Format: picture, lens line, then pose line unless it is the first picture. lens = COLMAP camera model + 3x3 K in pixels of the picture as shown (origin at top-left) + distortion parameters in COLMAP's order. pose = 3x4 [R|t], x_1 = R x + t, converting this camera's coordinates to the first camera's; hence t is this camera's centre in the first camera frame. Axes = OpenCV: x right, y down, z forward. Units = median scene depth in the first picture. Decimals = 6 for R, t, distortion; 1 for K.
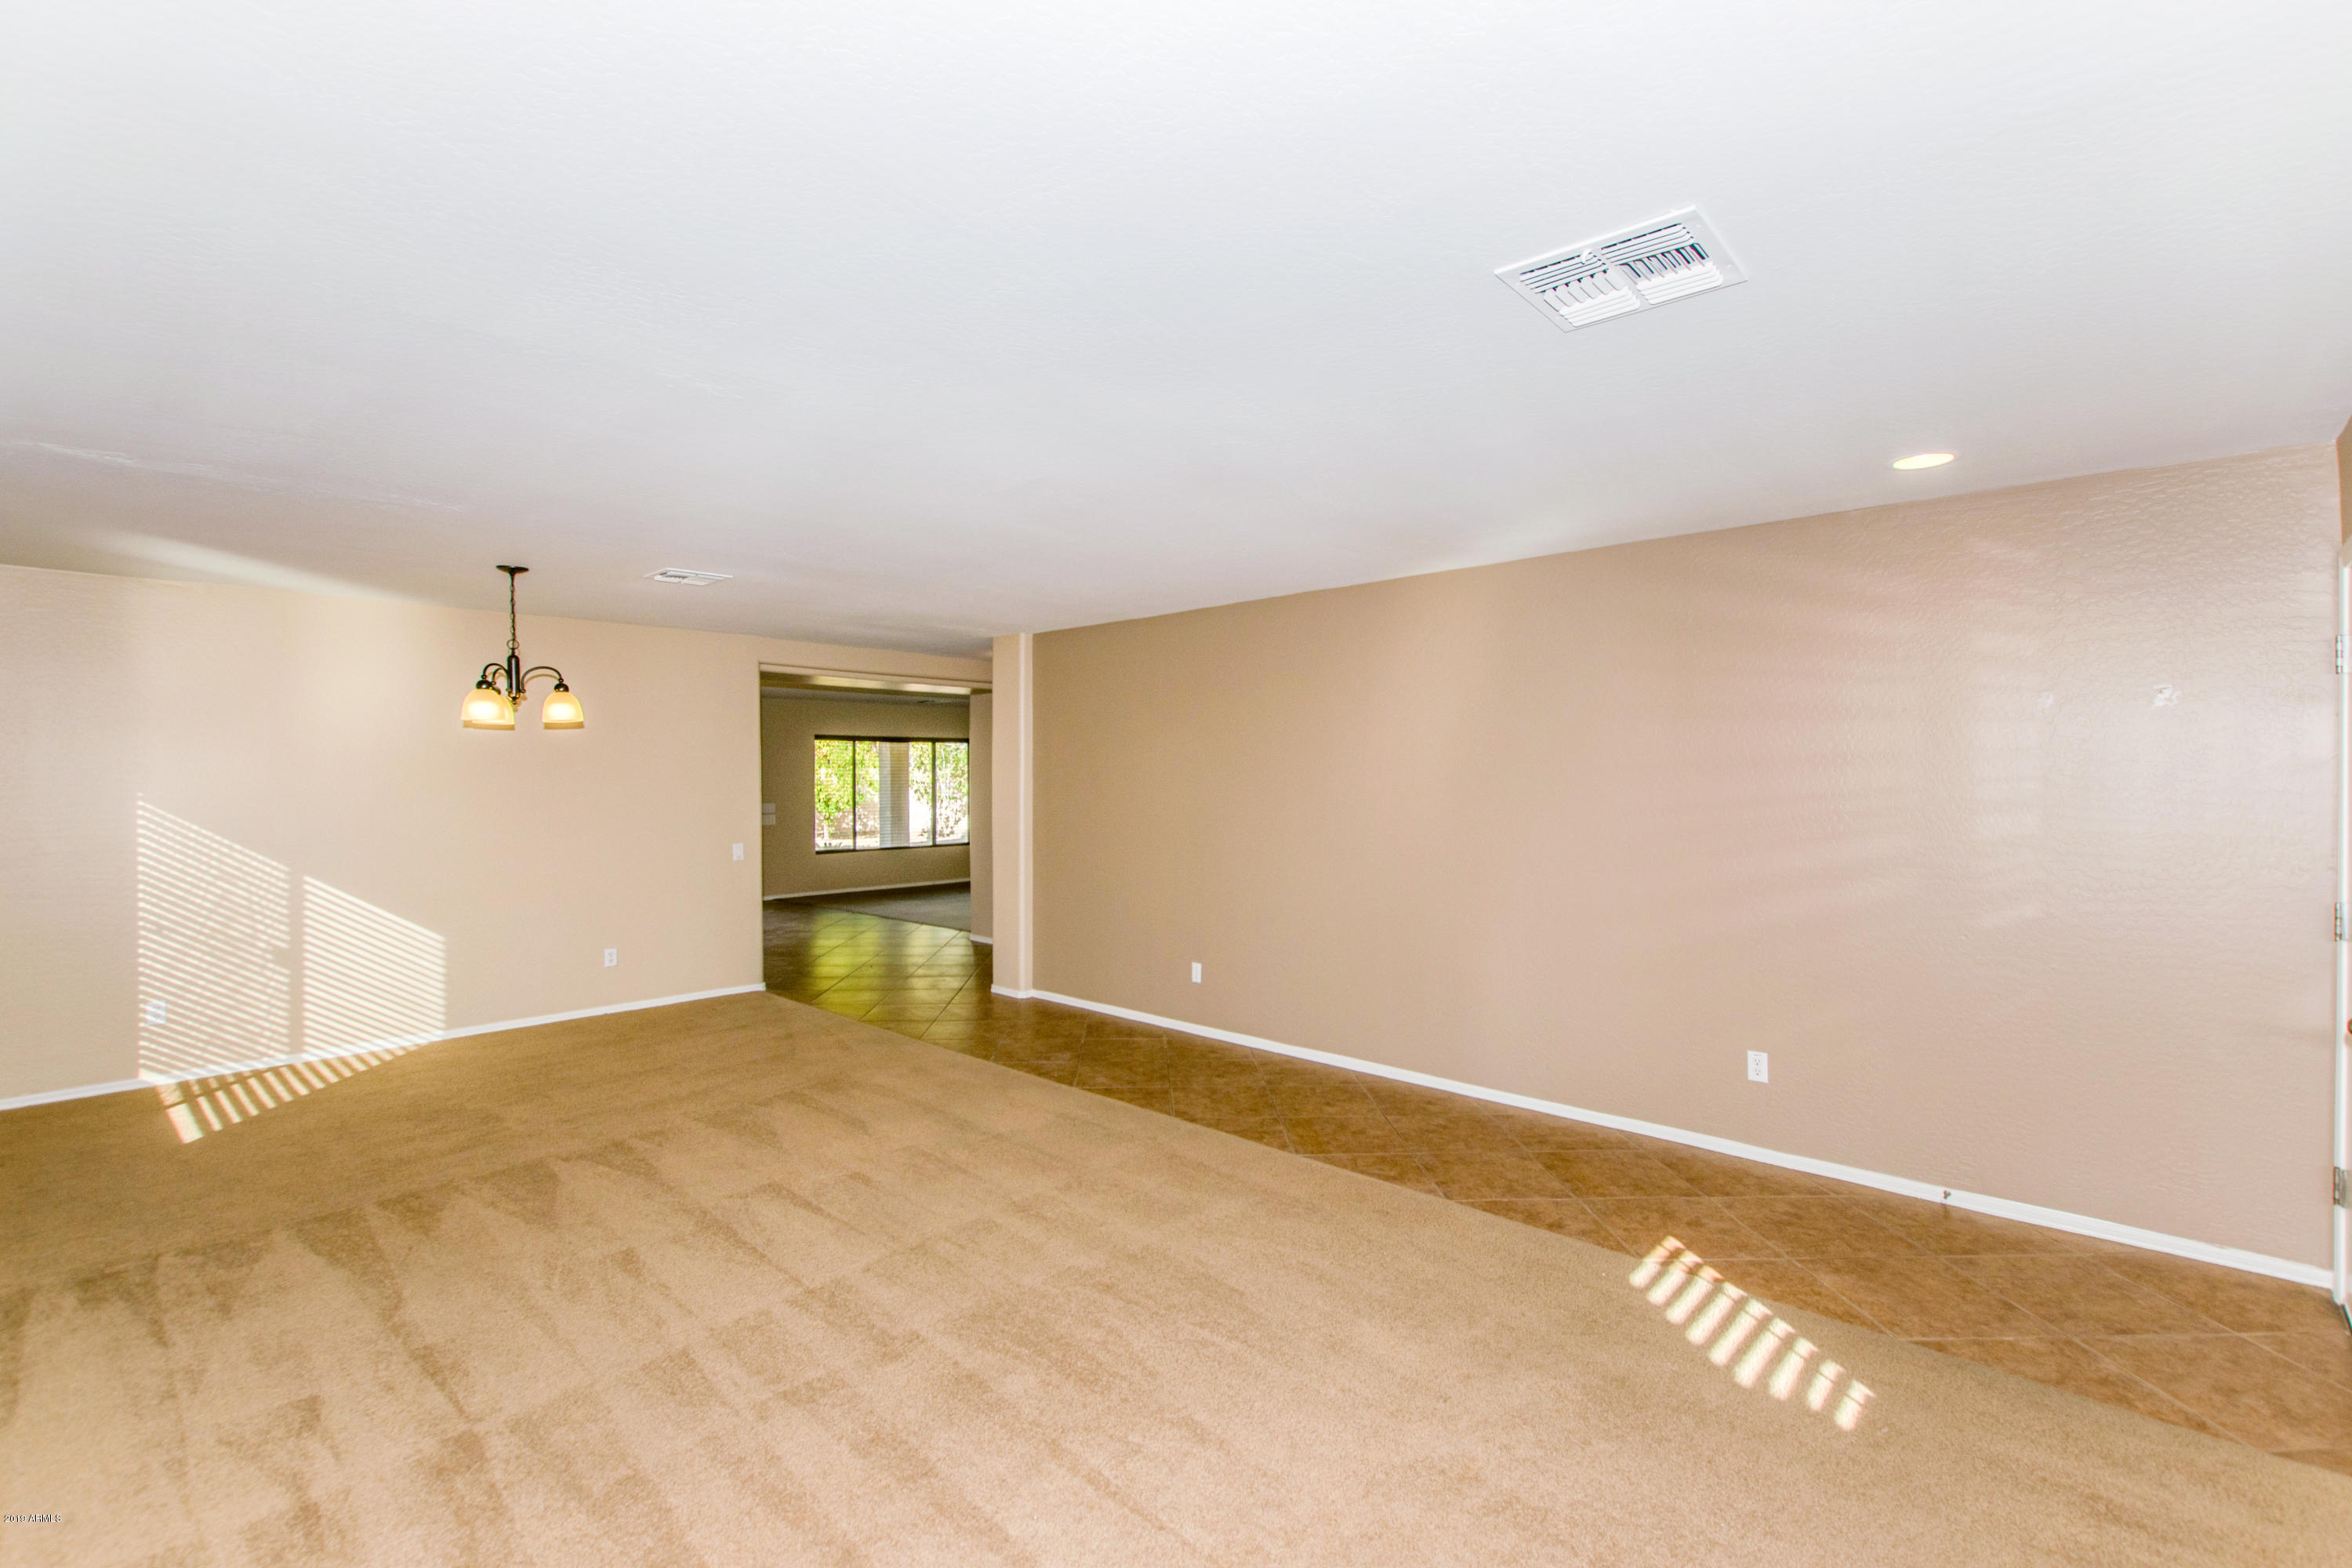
lens RADIAL K [[1025.1, 0, 1167.8], [0, 1025.1, 781.7], [0, 0, 1]] dist [-0.000376, -0.000252]
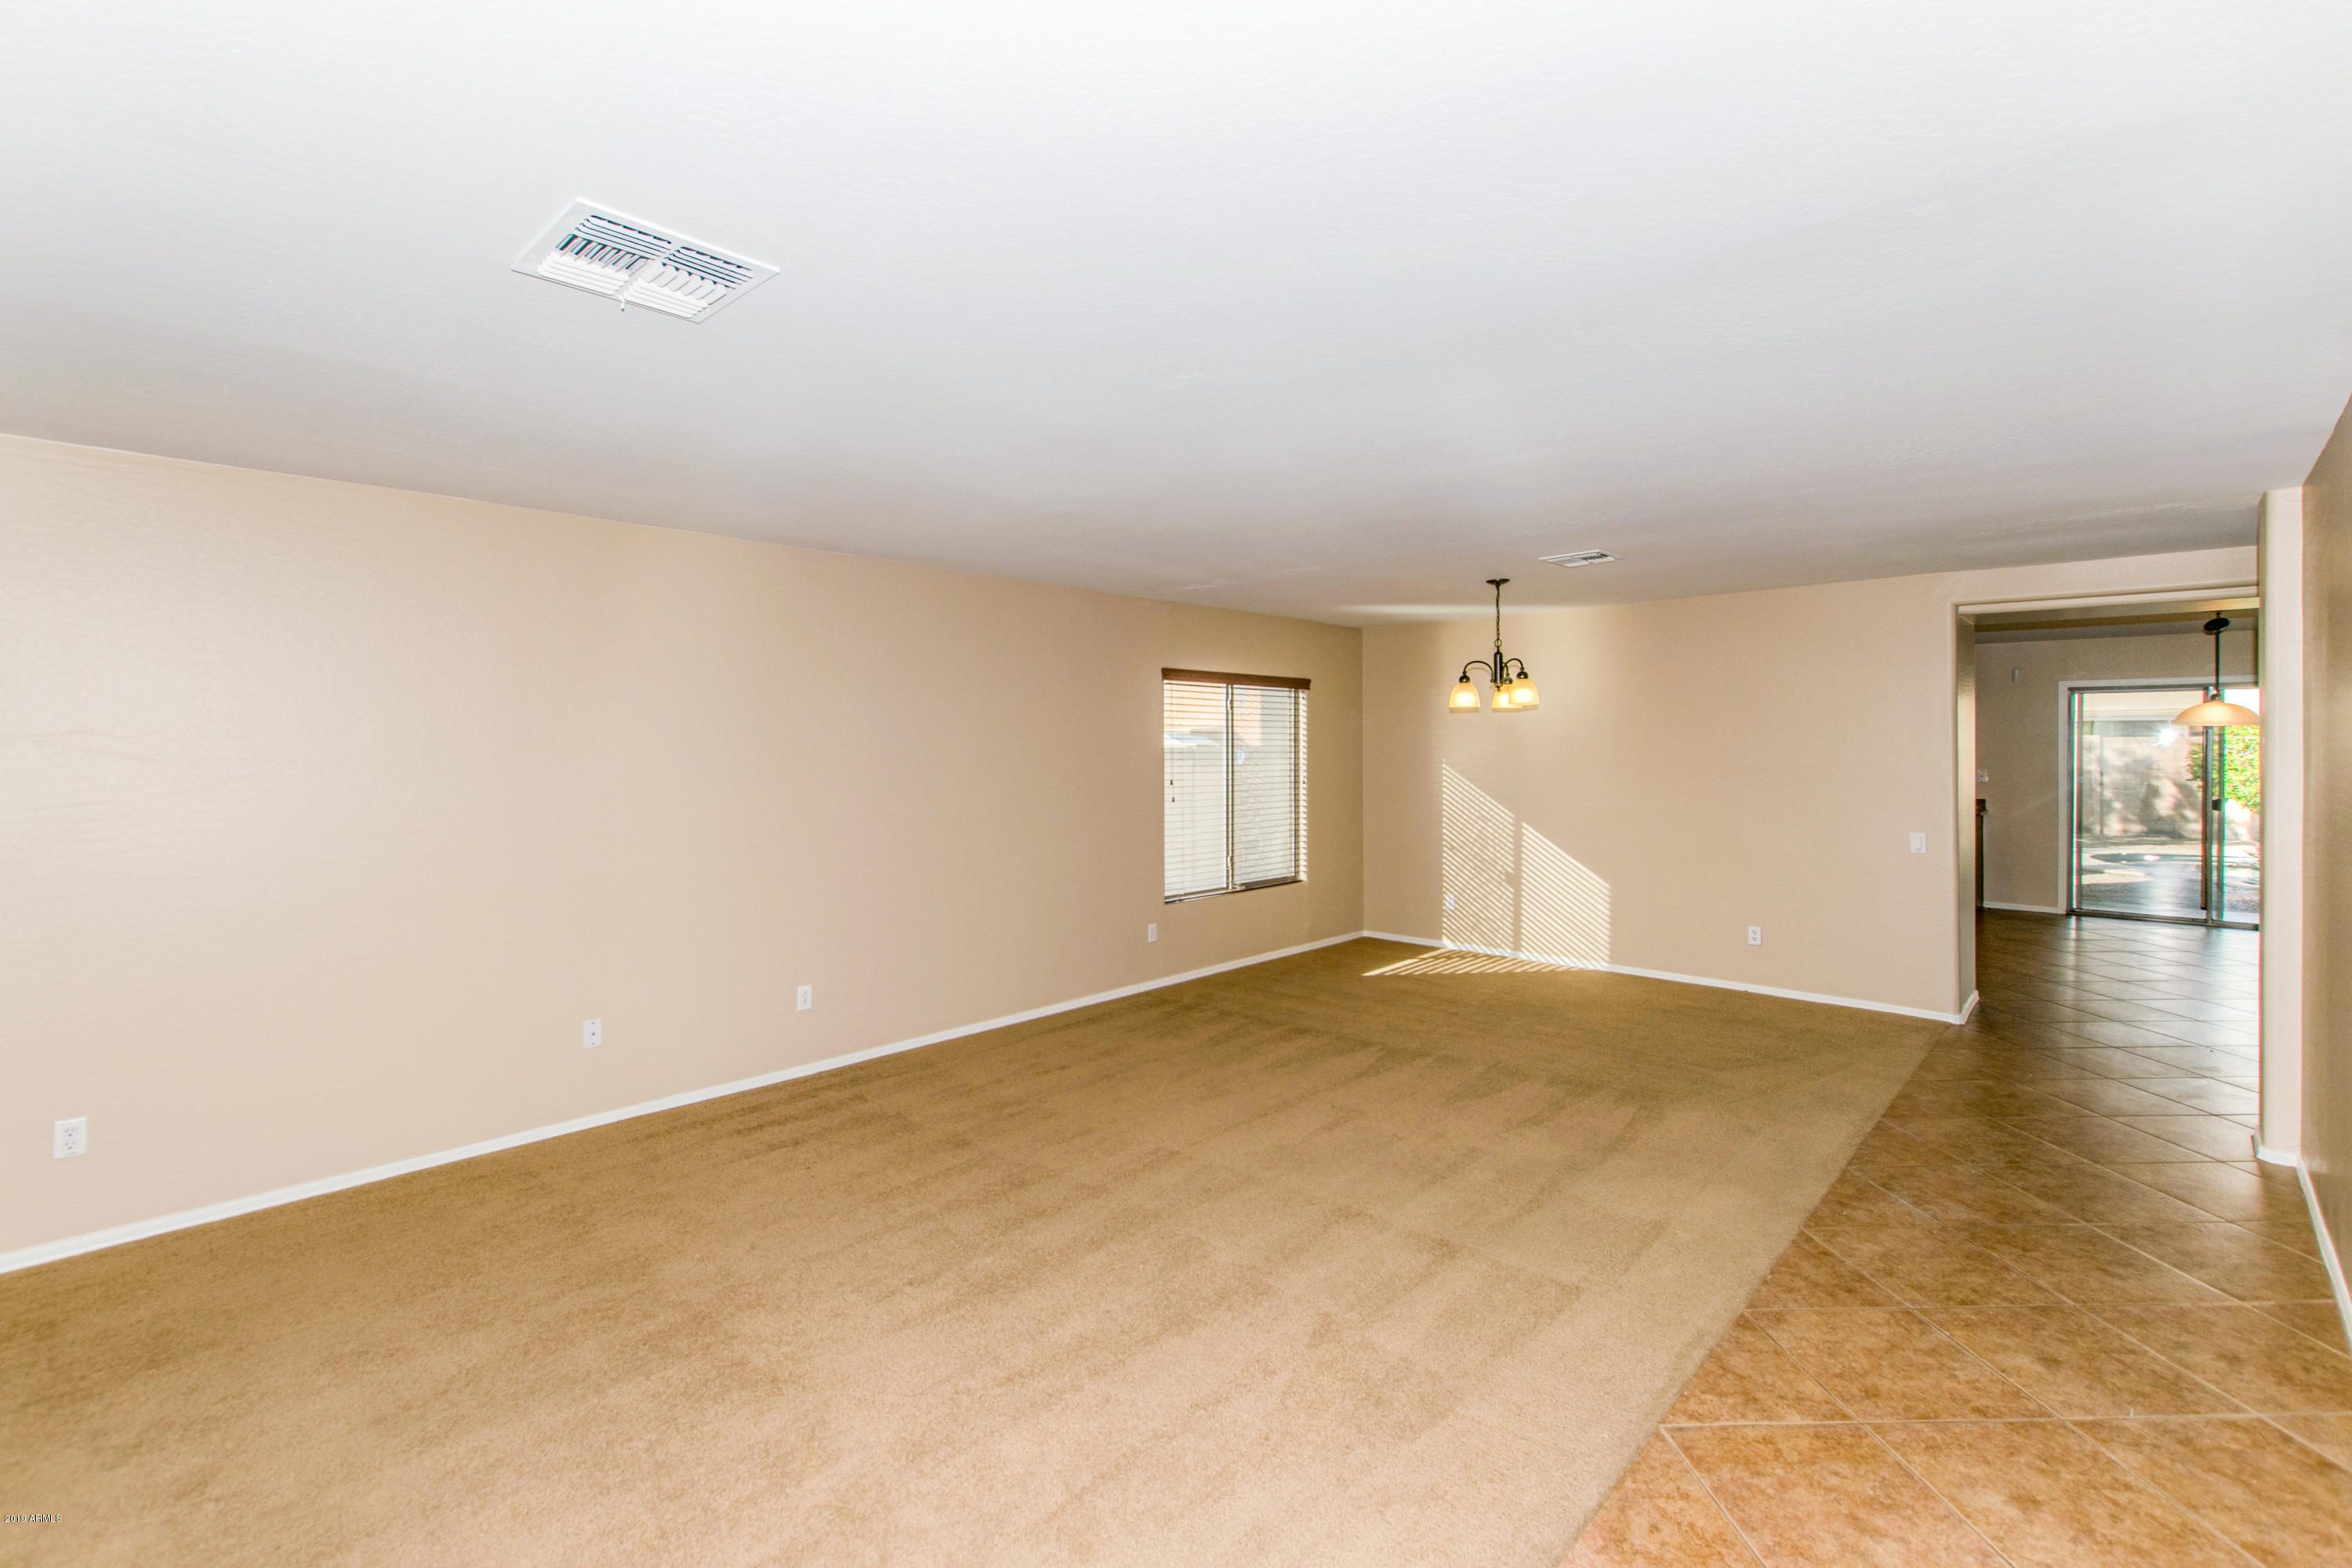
lens RADIAL K [[1023.0, 0, 1174.9], [0, 1023.0, 749.7], [0, 0, 1]] dist [0.000438, -0.000069]
pose [[-0.000607, 0.005958, -0.999982, 0.554770], [-0.002043, 0.999980, 0.005959, -0.012213], [0.999998, 0.002047, -0.000595, 0.584241]]
